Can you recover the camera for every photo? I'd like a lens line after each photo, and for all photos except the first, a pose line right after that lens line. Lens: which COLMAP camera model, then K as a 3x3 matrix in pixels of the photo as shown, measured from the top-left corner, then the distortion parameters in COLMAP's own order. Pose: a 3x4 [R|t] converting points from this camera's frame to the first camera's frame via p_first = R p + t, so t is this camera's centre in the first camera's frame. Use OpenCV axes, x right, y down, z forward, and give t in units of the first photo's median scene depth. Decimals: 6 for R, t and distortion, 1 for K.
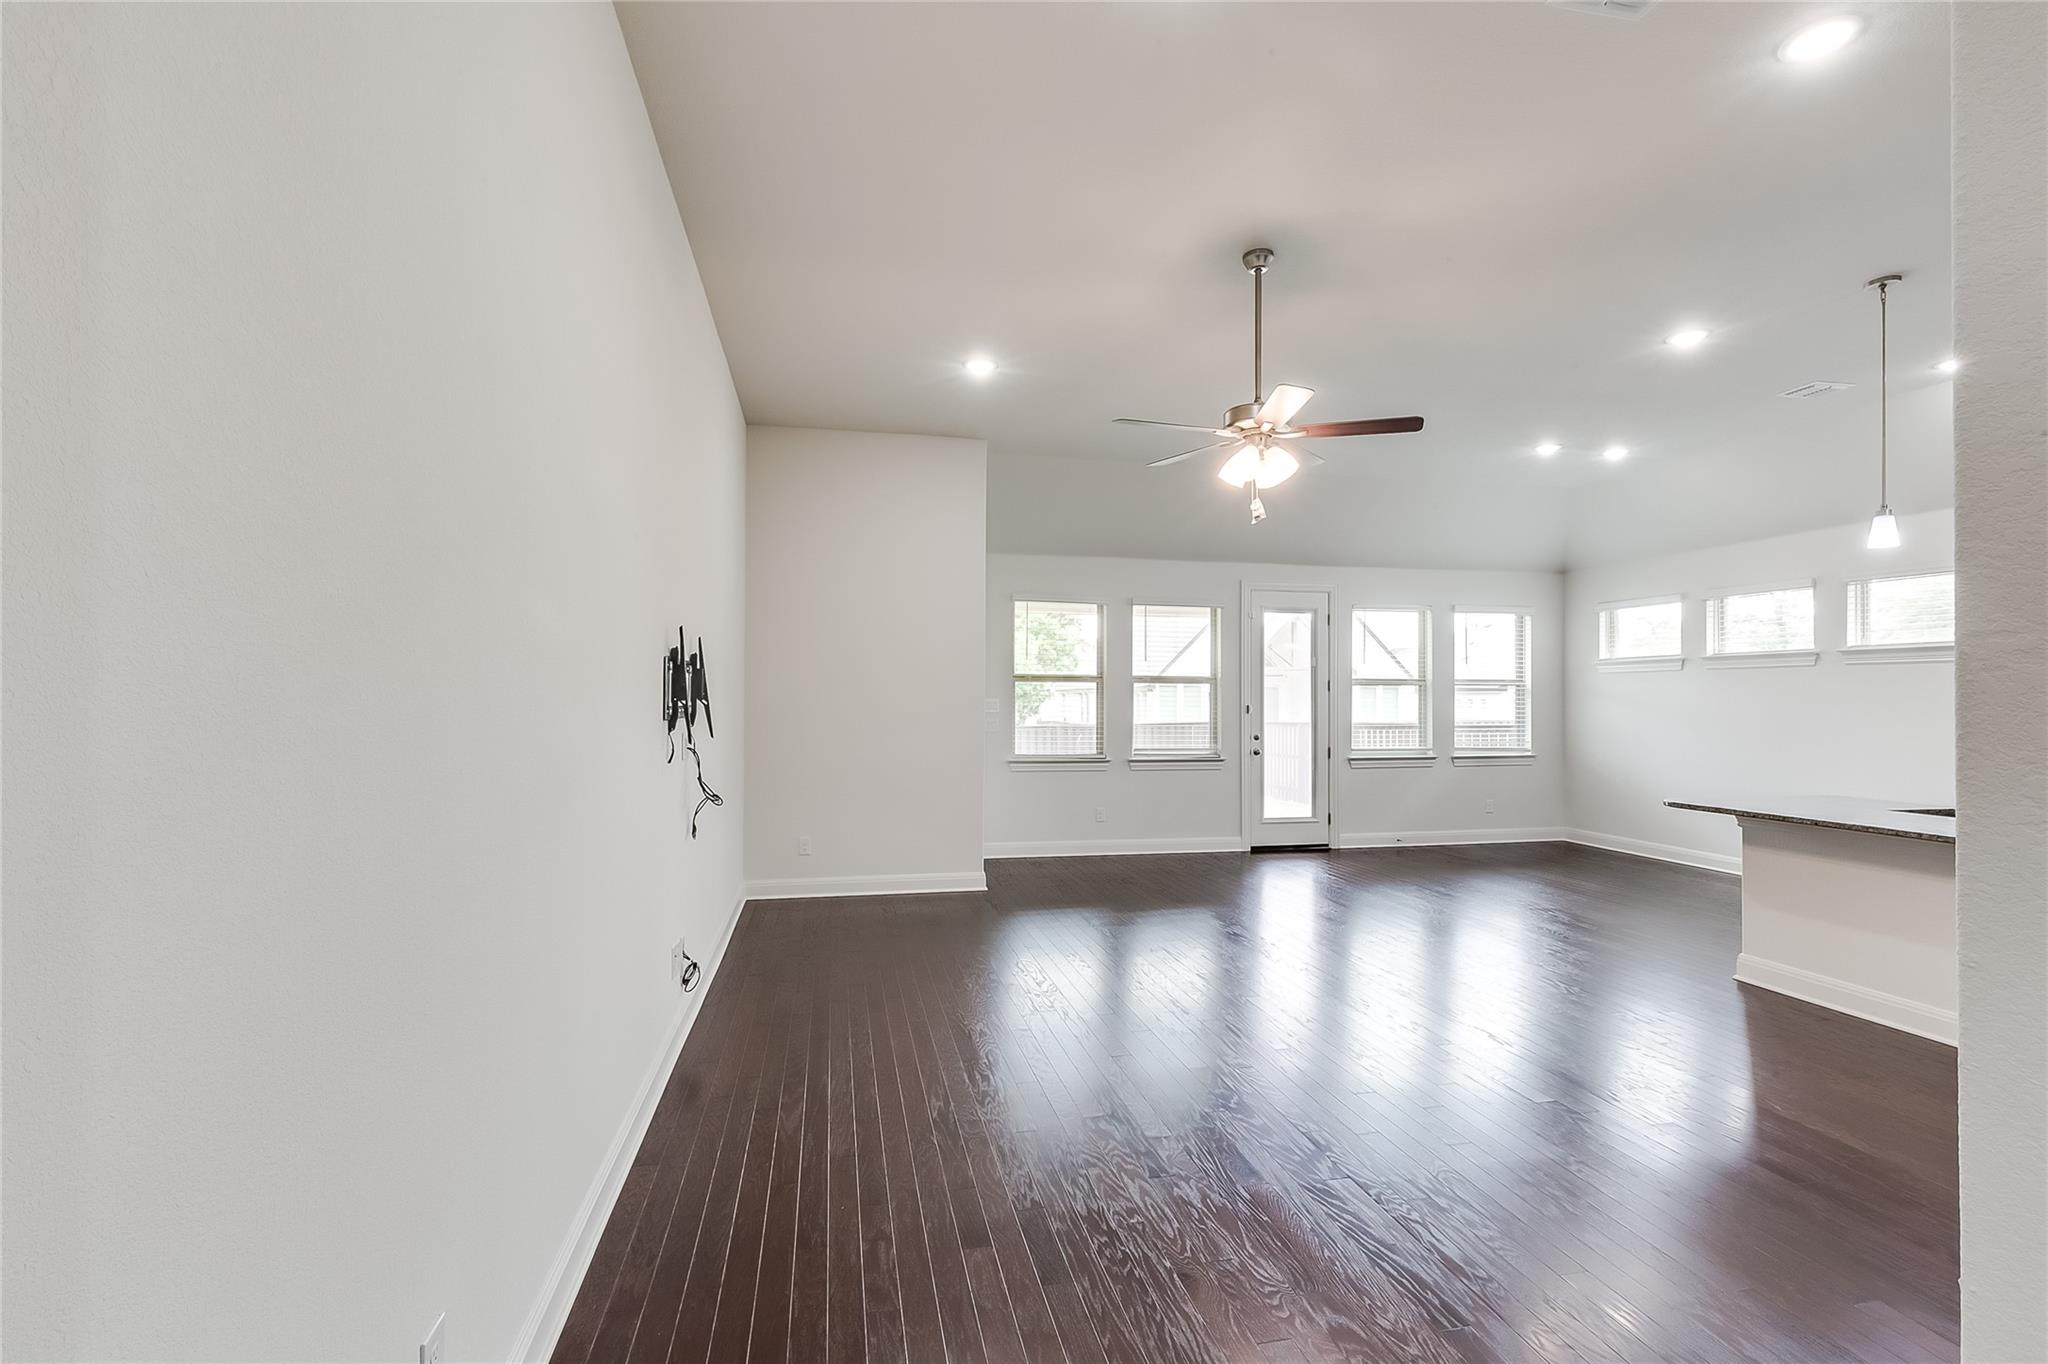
lens RADIAL K [[919.7, 0, 1027.2], [0, 919.7, 686.8], [0, 0, 1]] dist [0.001095, -0.000038]
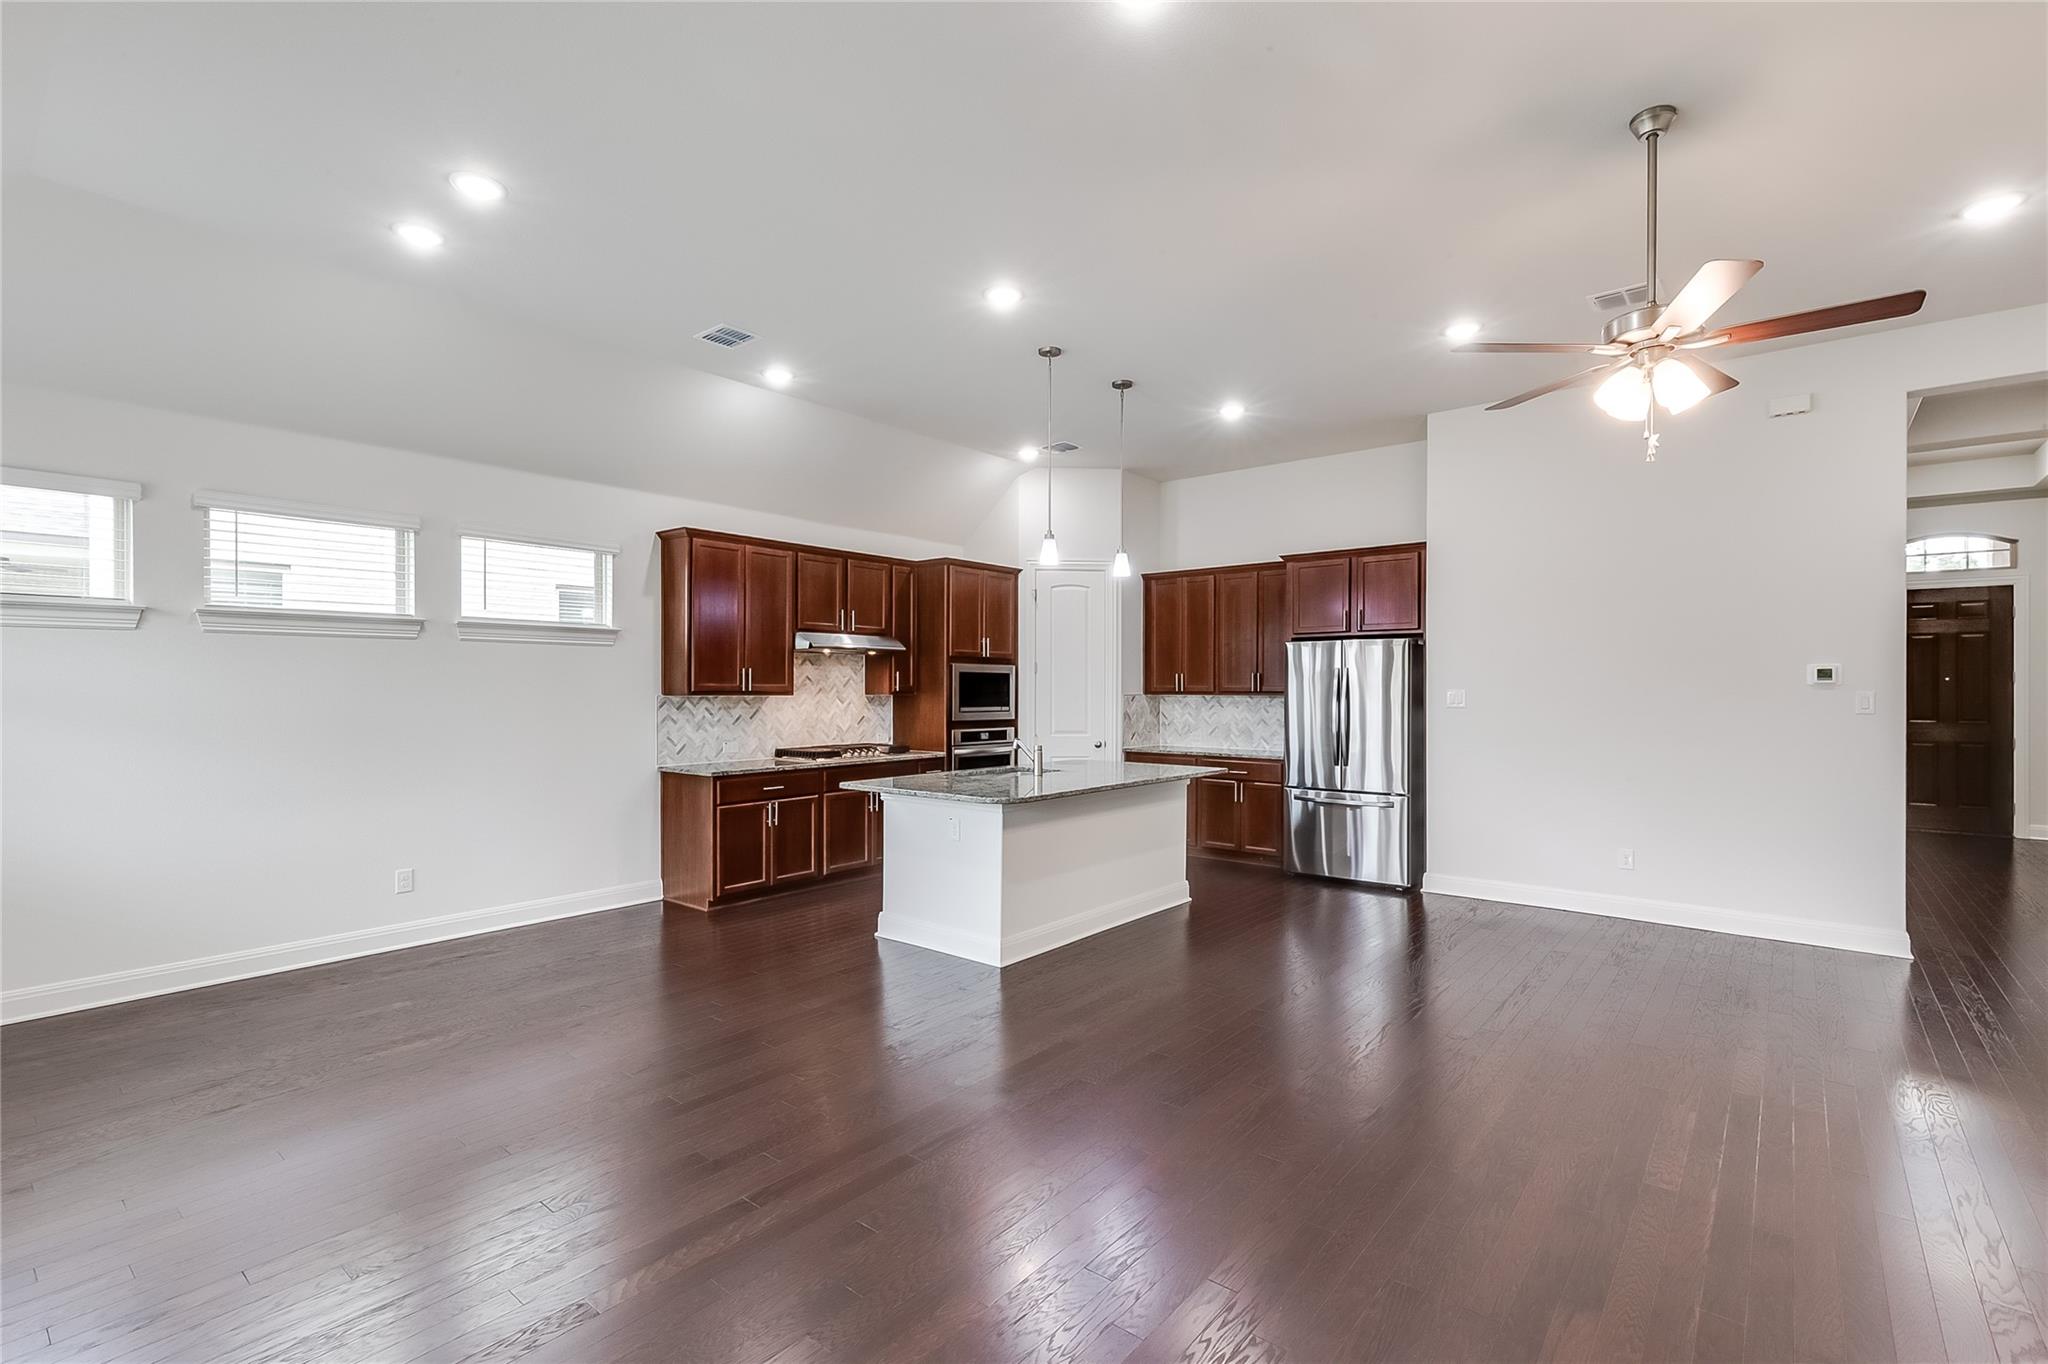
lens RADIAL K [[934.0, 0, 1030.1], [0, 934.0, 688.0], [0, 0, 1]] dist [0.007832, 0.000199]
pose [[-0.619646, -0.008398, 0.784837, -0.022909], [-0.013868, 0.999904, -0.000251, 0.008149], [-0.784759, -0.011040, -0.619702, 0.891295]]
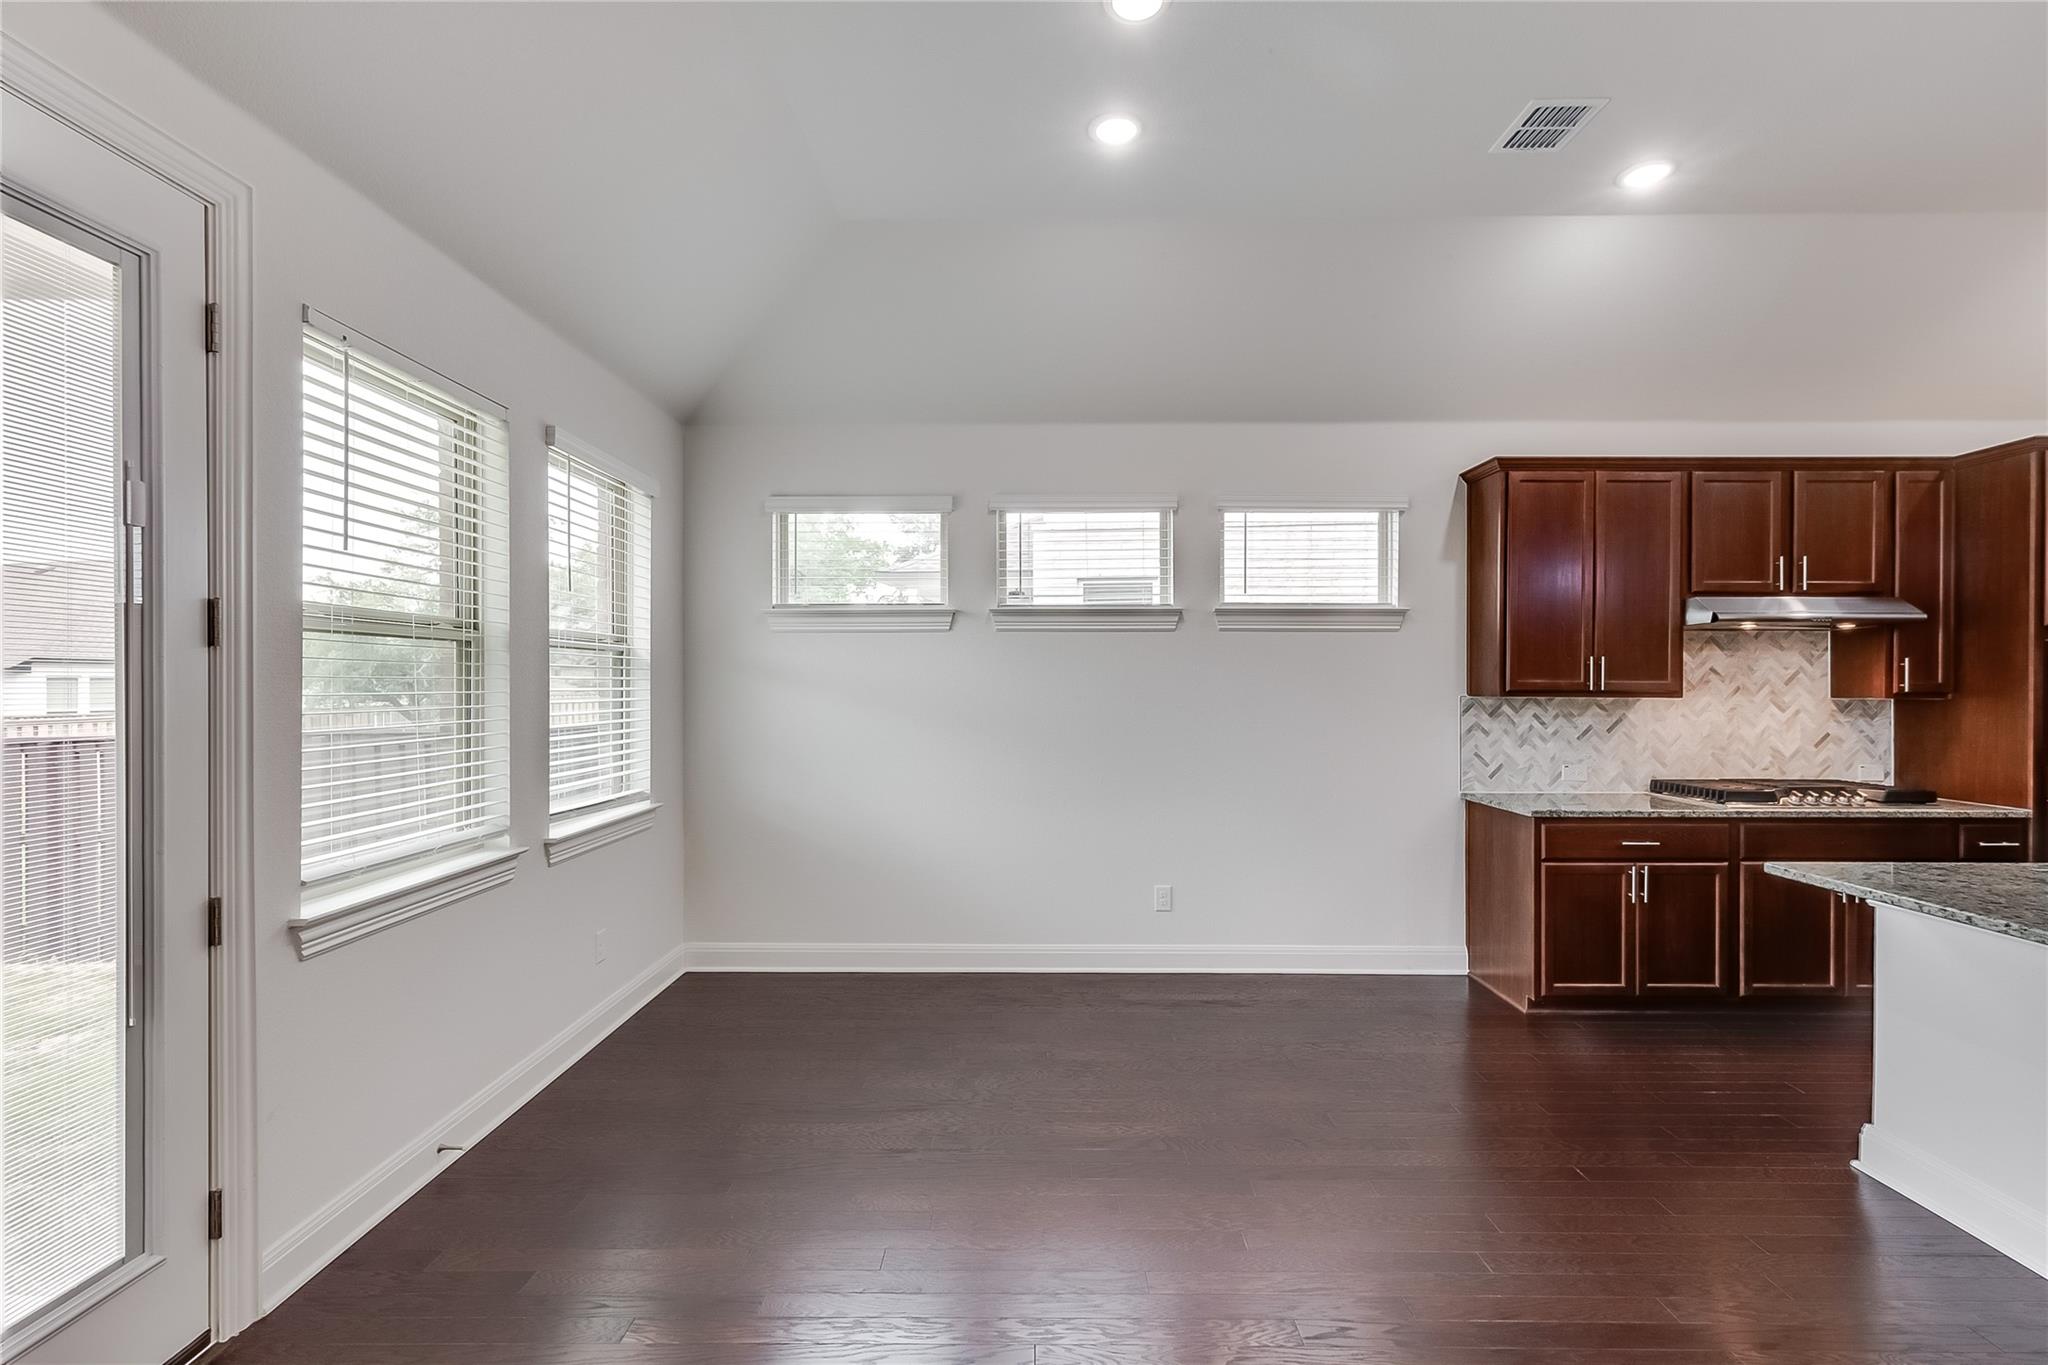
lens RADIAL K [[919.7, 0, 1027.2], [0, 919.7, 687.3], [0, 0, 1]] dist [0.001095, -0.000038]
pose [[0.225975, -0.010656, 0.974075, 0.162212], [-0.011007, 0.999848, 0.013491, 0.008384], [-0.974071, -0.013770, 0.225823, 0.789008]]
